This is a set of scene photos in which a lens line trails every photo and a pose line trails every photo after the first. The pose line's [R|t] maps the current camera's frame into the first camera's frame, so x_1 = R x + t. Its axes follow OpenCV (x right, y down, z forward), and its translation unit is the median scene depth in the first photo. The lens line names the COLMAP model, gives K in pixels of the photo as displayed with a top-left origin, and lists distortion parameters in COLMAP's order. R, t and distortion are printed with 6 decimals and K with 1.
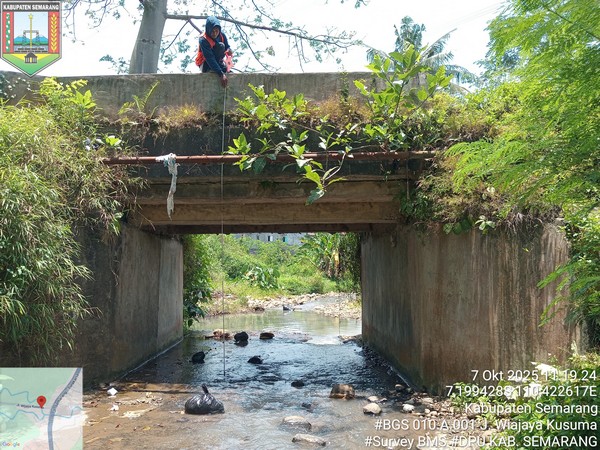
lens RADIAL K [[410.1, 0, 300.0], [0, 410.1, 225.0], [0, 0, 1]] dist [0.005871, -0.001798]
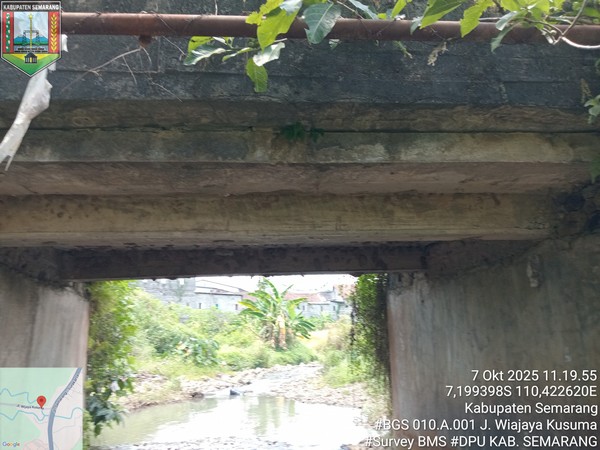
lens RADIAL K [[410.1, 0, 300.0], [0, 410.1, 225.0], [0, 0, 1]] dist [0.005871, -0.001798]
pose [[0.986270, 0.016499, 0.164315, -0.037808], [0.010211, 0.987000, -0.160395, 0.016011], [-0.164825, 0.159871, 0.973280, 0.158357]]
